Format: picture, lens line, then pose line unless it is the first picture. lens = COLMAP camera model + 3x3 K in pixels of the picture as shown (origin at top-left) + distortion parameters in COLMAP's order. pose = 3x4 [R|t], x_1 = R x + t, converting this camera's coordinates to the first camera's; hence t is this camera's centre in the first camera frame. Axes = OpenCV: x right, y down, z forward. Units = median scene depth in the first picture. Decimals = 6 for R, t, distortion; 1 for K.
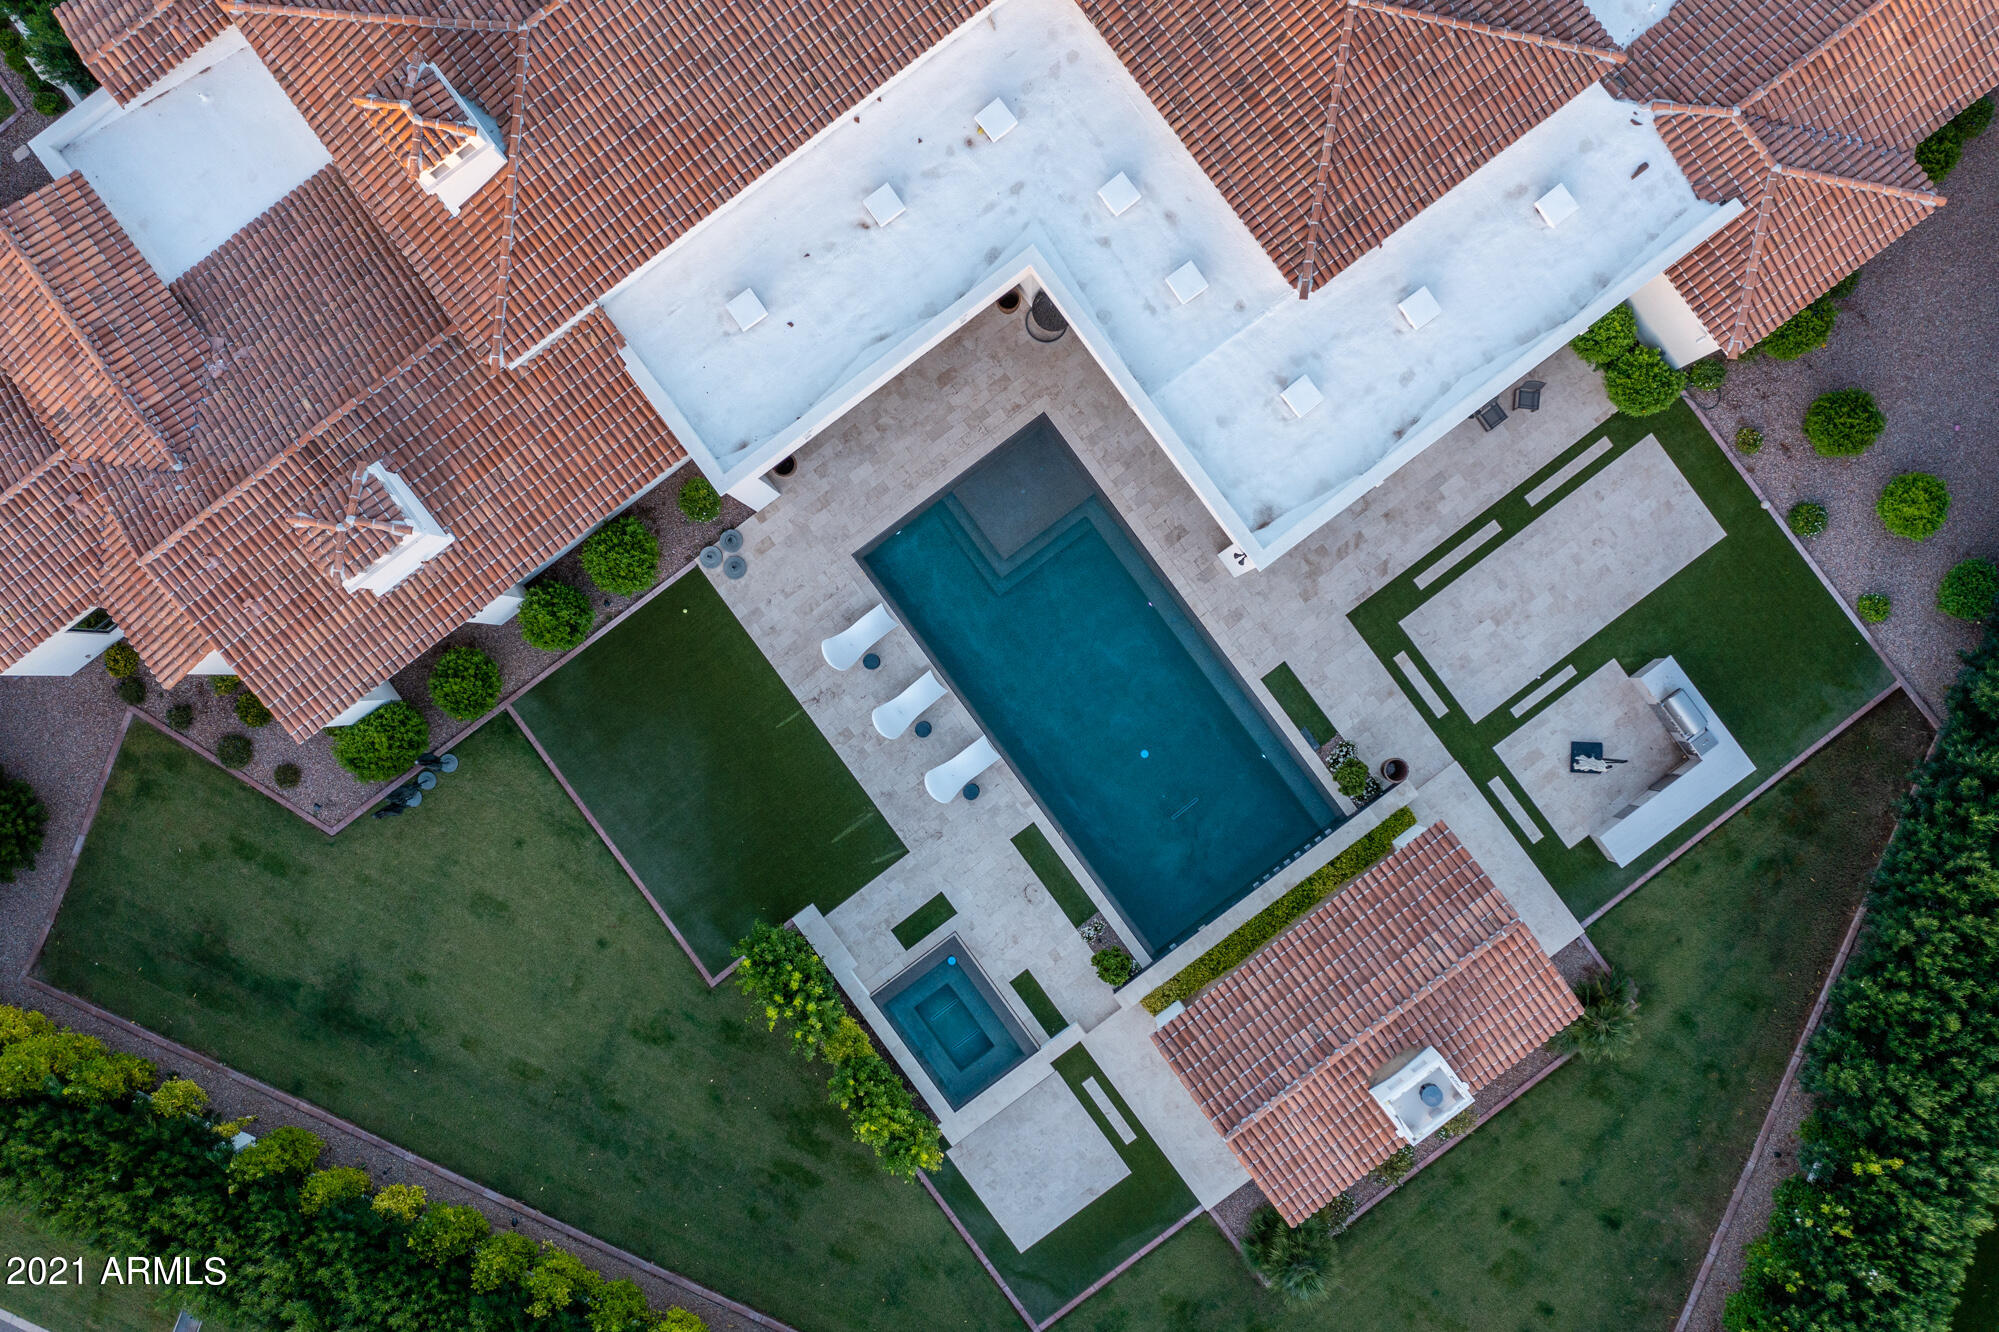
lens RADIAL K [[1589.3, 0, 999.5], [0, 1589.3, 666.0], [0, 0, 1]] dist [-0.009321, 0.011201]
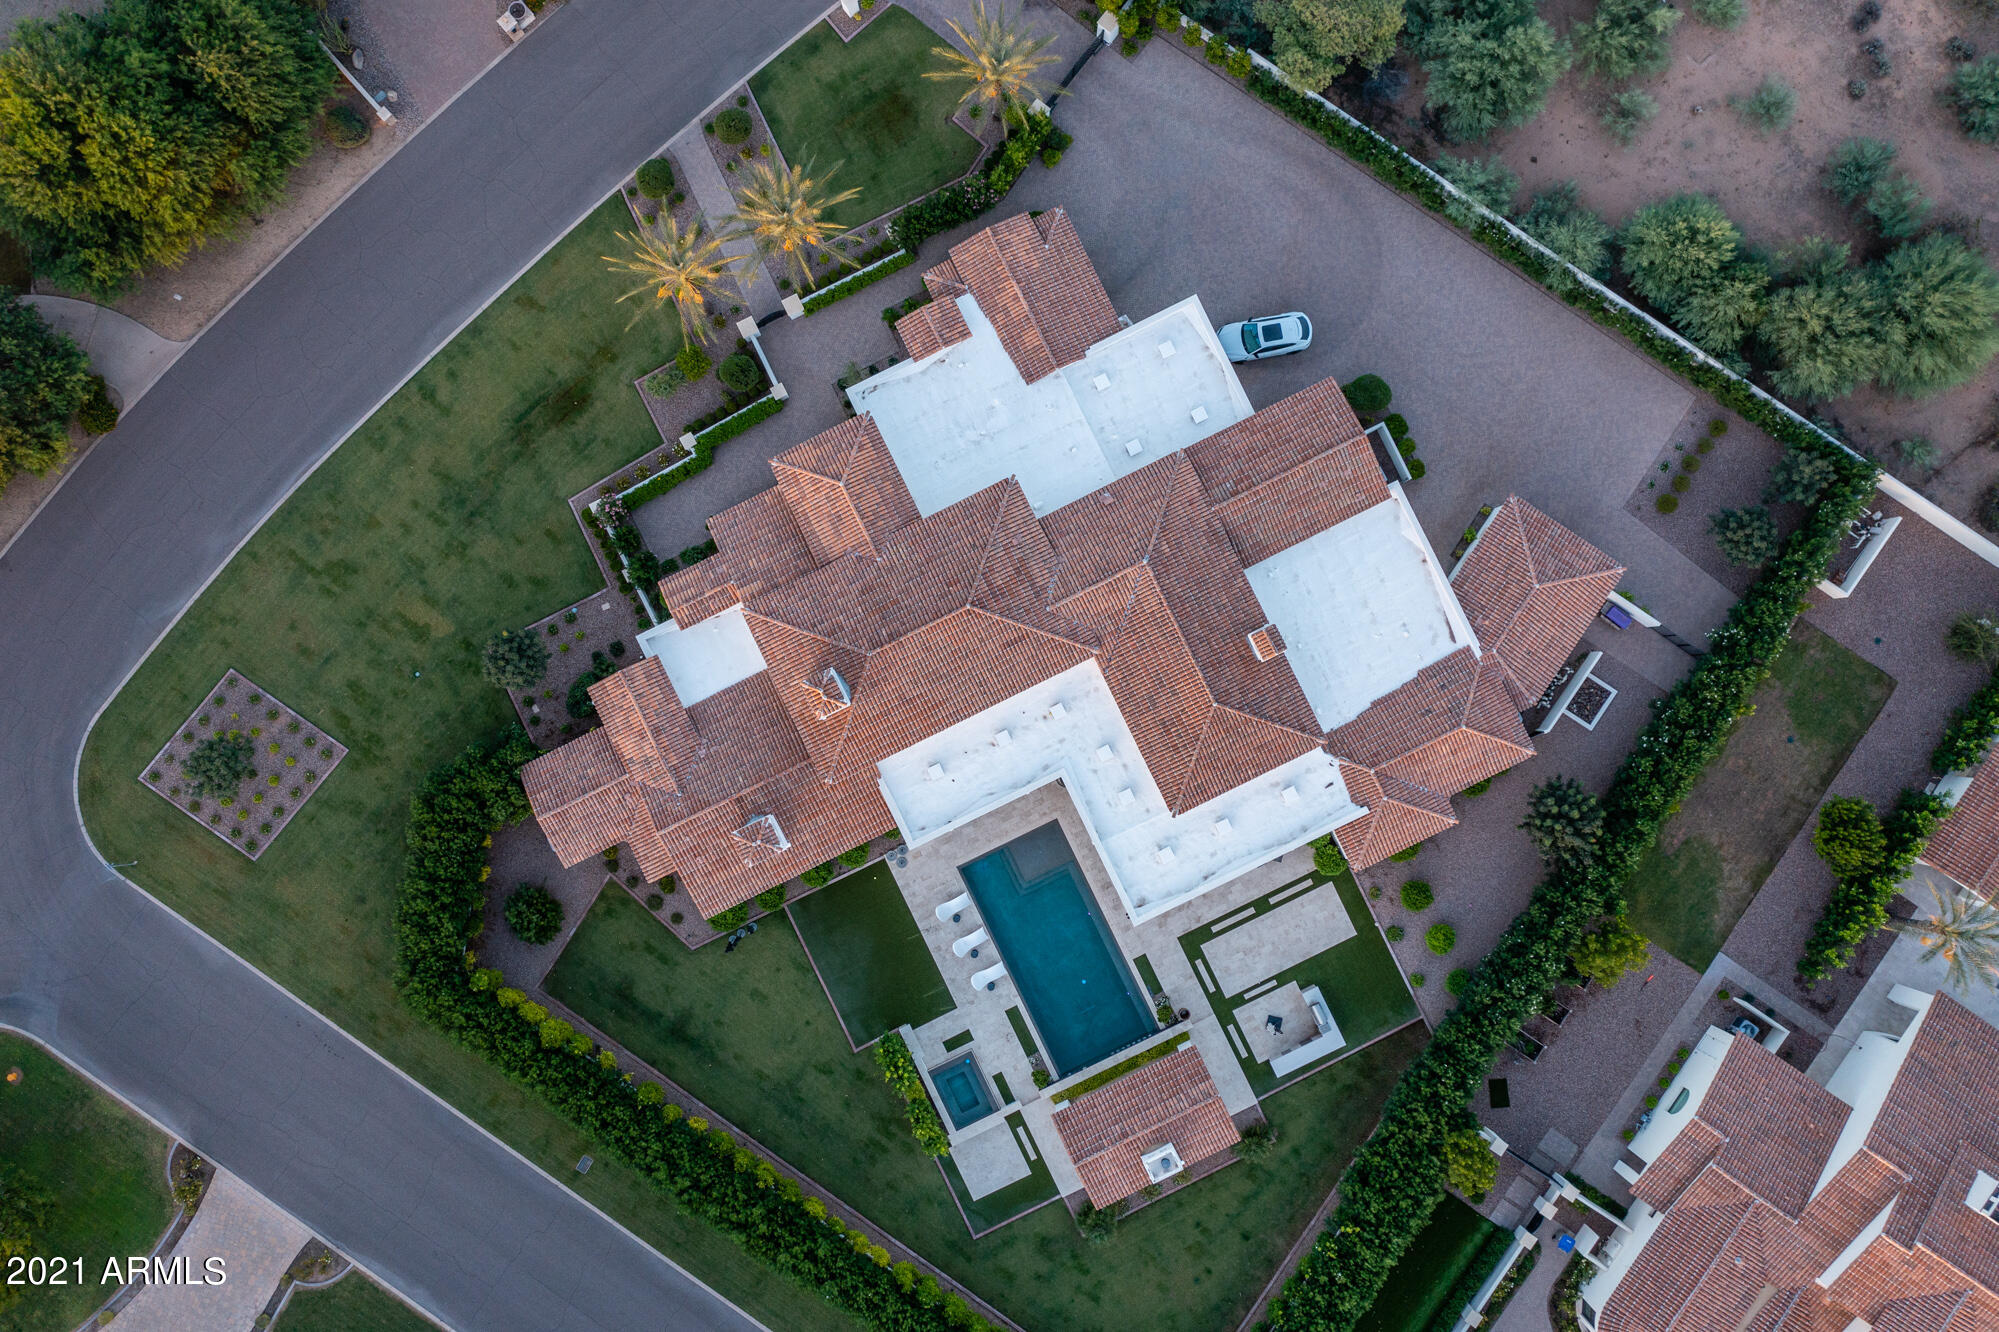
lens RADIAL K [[1589.3, 0, 999.5], [0, 1589.3, 666.0], [0, 0, 1]] dist [-0.009321, 0.011201]
pose [[0.982862, 0.184319, 0.002890, -0.093444], [-0.184319, 0.982866, -0.000109, -0.352110], [-0.002861, -0.000425, 0.999996, -1.161952]]
